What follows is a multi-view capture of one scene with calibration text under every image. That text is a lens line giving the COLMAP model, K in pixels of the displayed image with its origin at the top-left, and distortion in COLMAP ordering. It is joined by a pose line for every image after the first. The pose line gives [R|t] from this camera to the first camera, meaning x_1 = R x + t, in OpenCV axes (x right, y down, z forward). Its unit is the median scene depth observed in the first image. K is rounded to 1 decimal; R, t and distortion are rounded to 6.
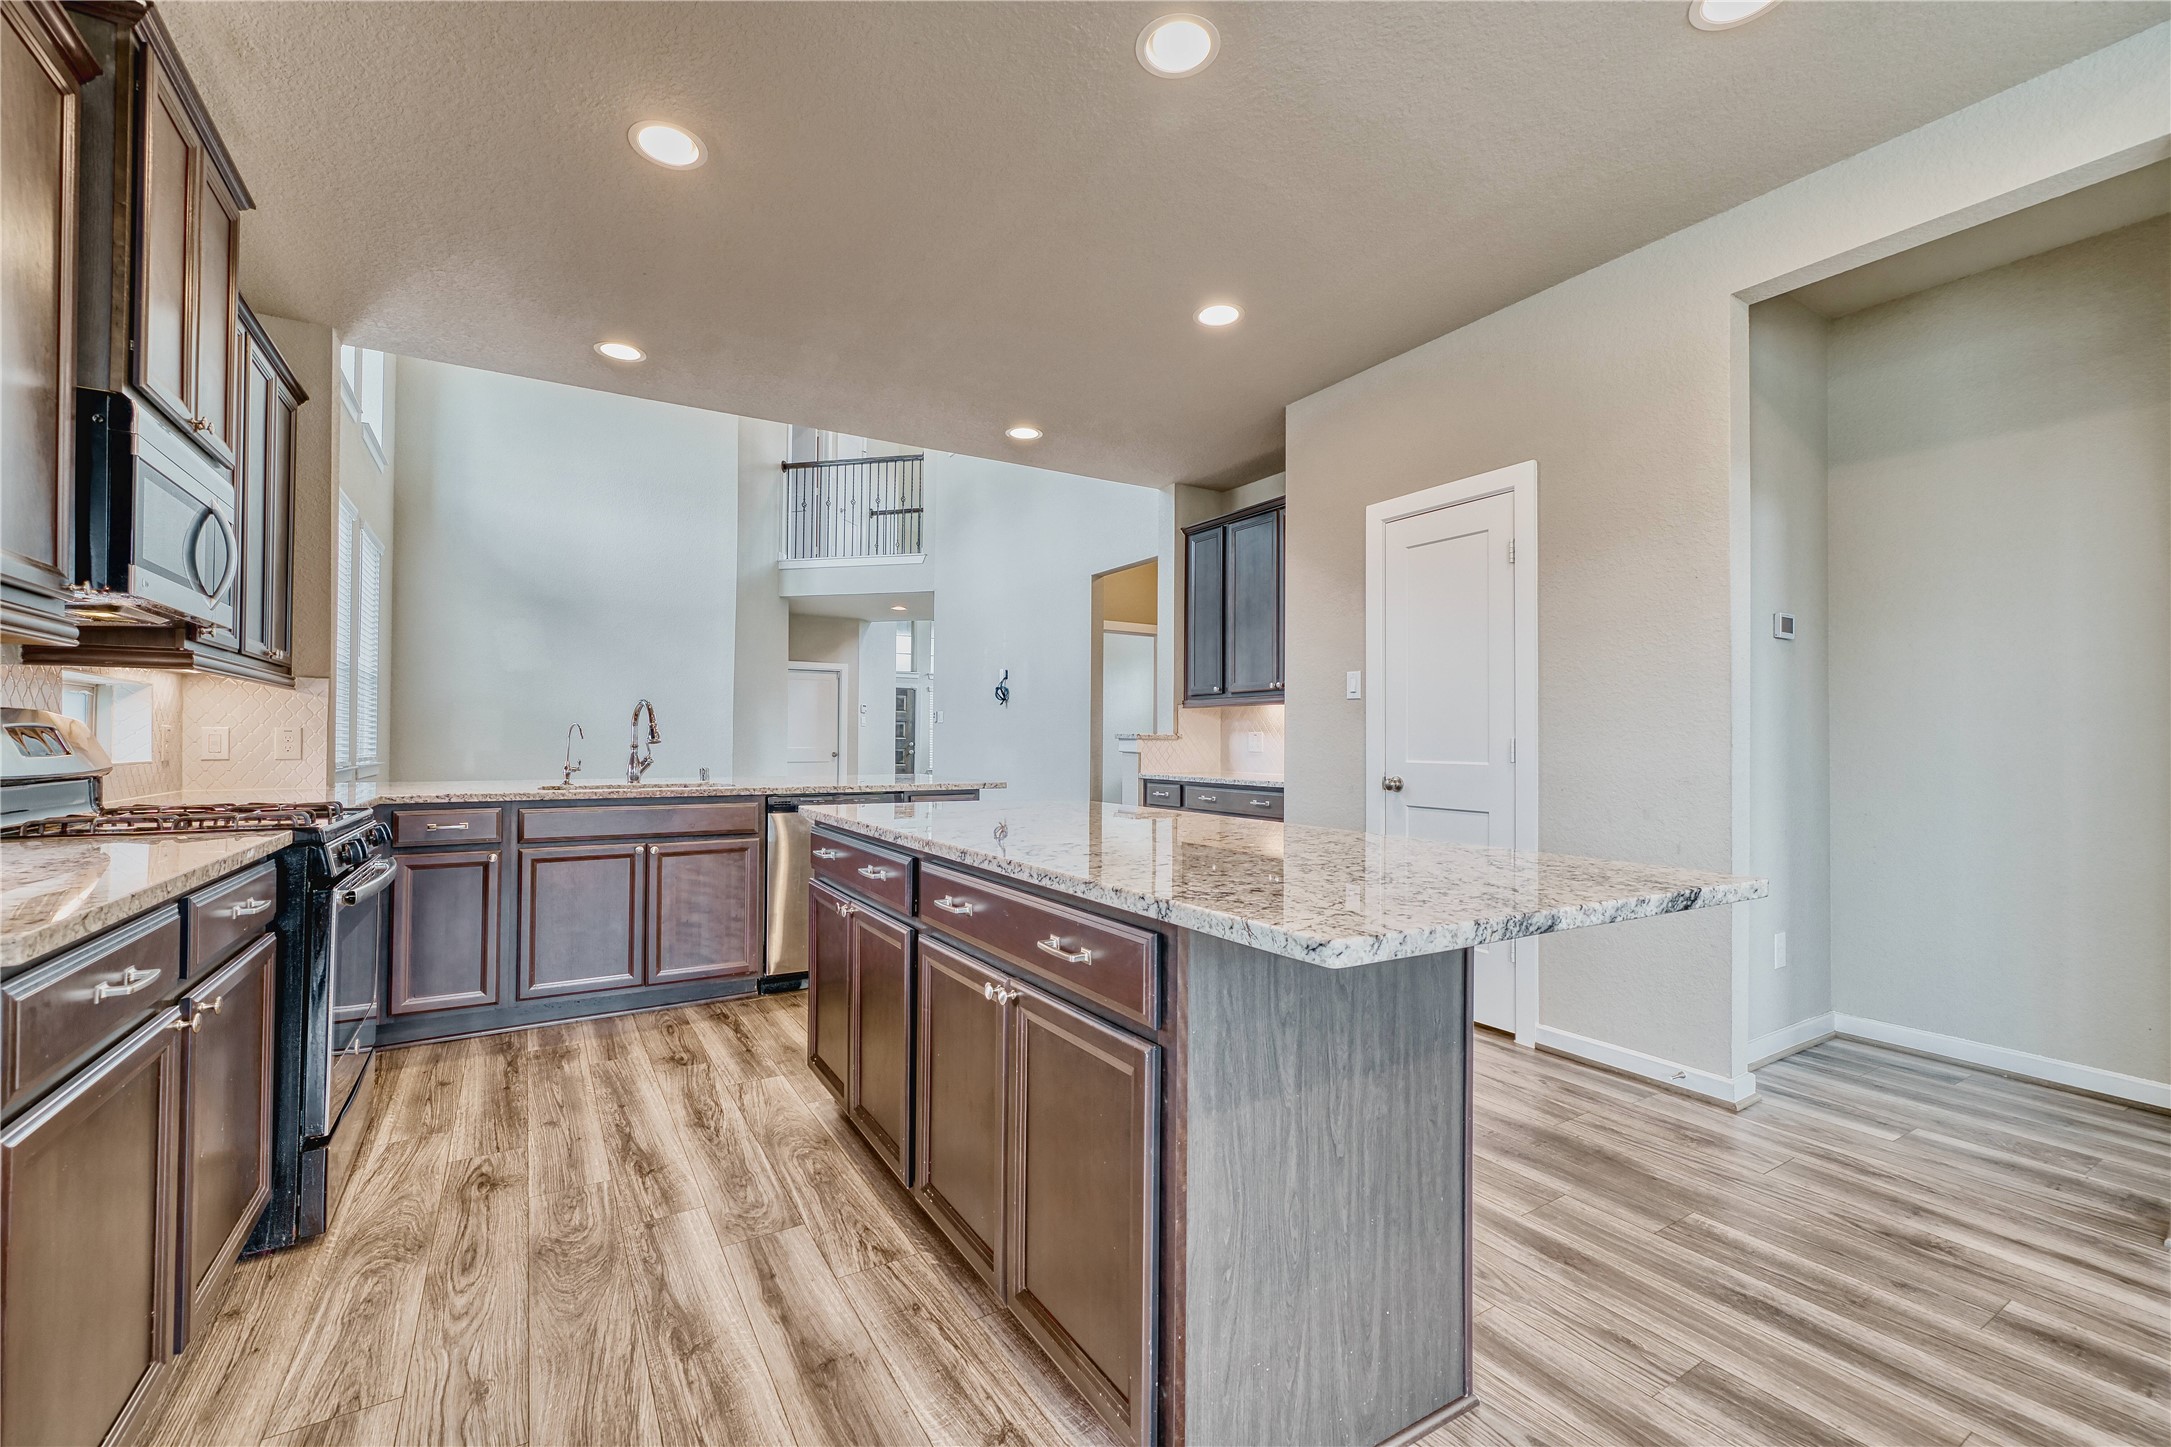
lens RADIAL K [[915.9, 0, 1096.4], [0, 915.9, 746.0], [0, 0, 1]] dist [-0.000225, 0.000021]
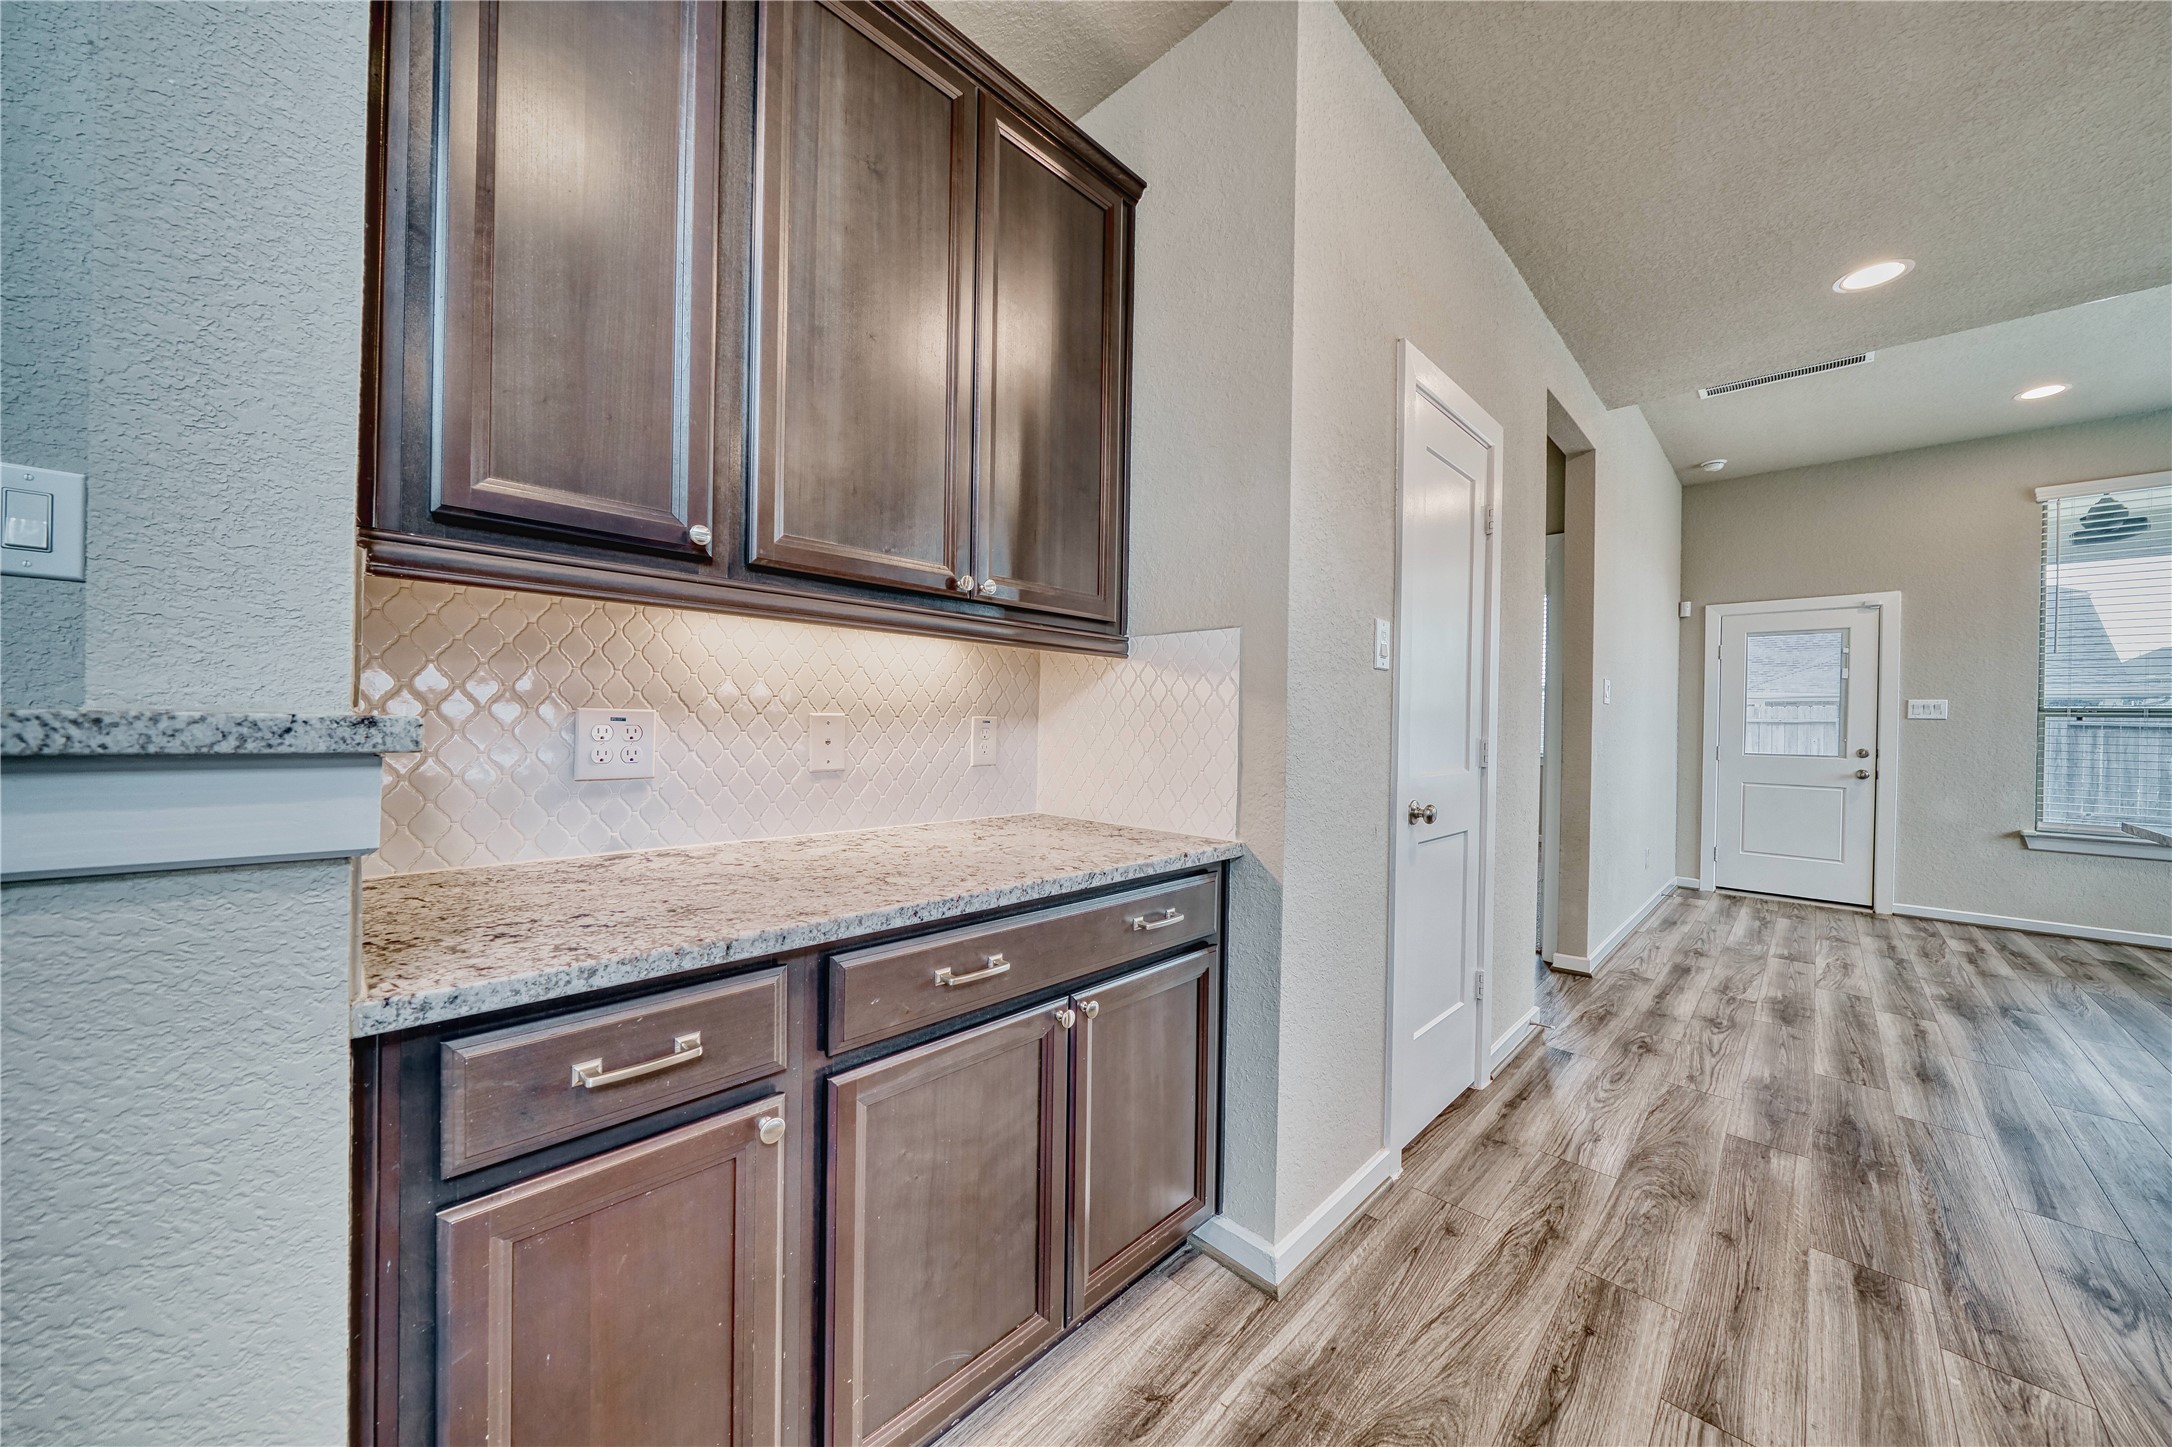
lens RADIAL K [[752.5, 0, 1089.4], [0, 752.5, 722.1], [0, 0, 1]] dist [-0.007996, 0.000873]
pose [[-0.241346, -0.007872, 0.970407, -0.125847], [-0.012655, 0.999908, 0.004964, -0.021338], [-0.970356, -0.011083, -0.241424, 1.432909]]
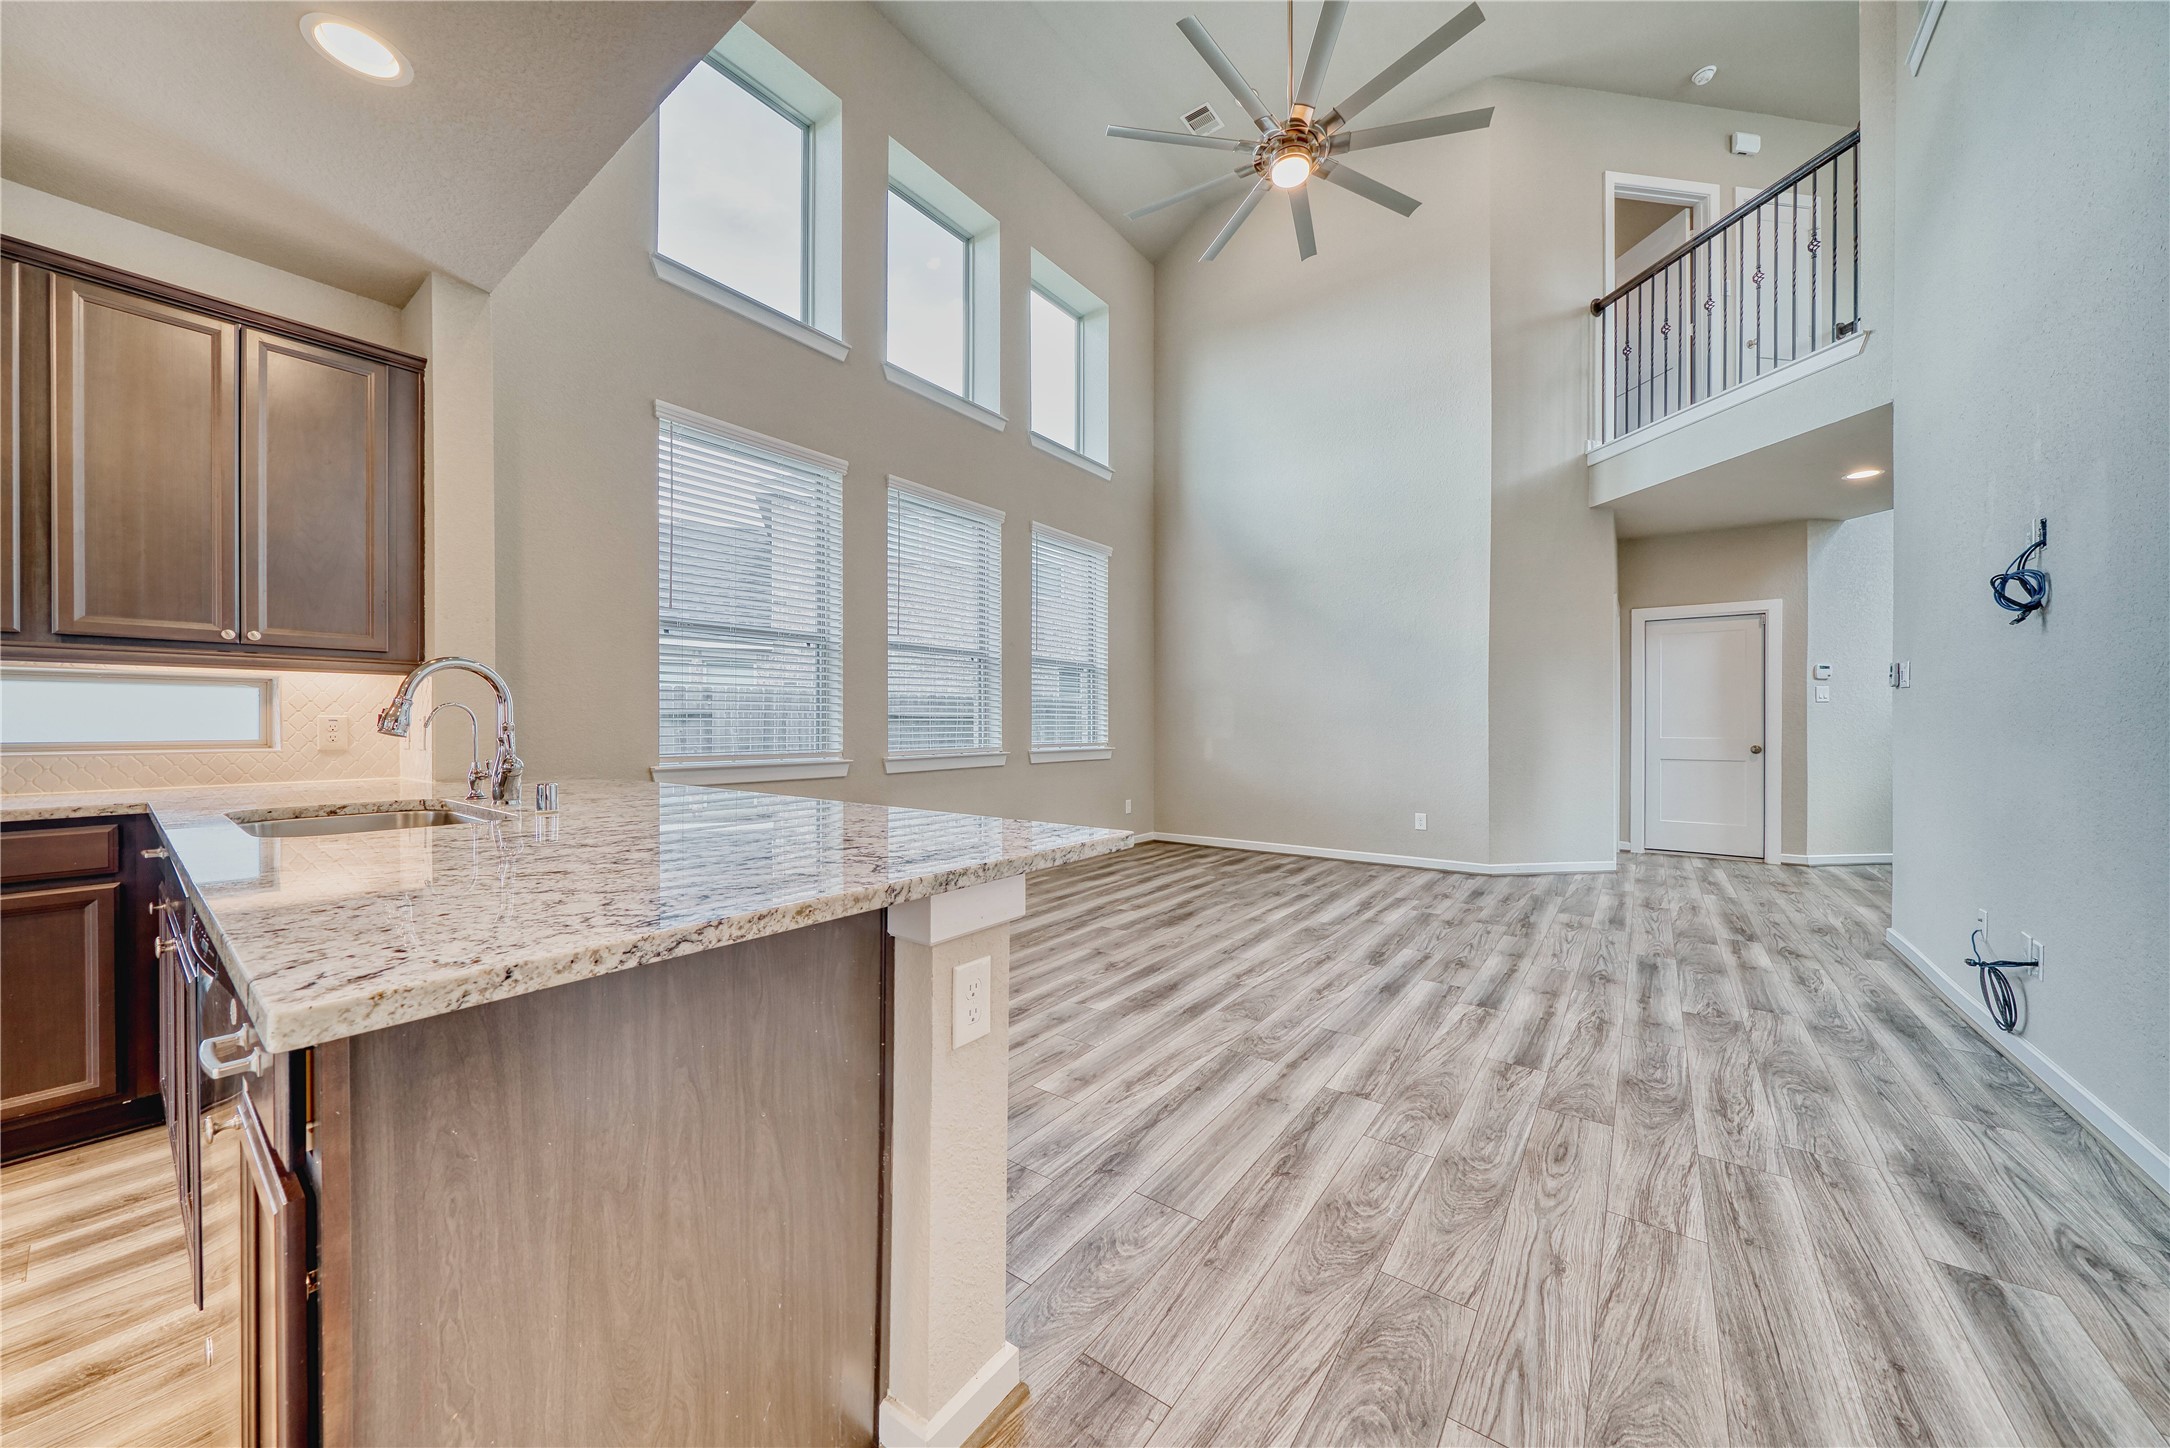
lens RADIAL K [[751.8, 0, 1078.2], [0, 751.8, 740.4], [0, 0, 1]] dist [-0.007996, 0.000873]
pose [[0.360255, 0.015169, -0.932731, 0.078190], [-0.002592, 0.999880, 0.015260, -0.009110], [0.932850, -0.003080, 0.360251, 1.321747]]
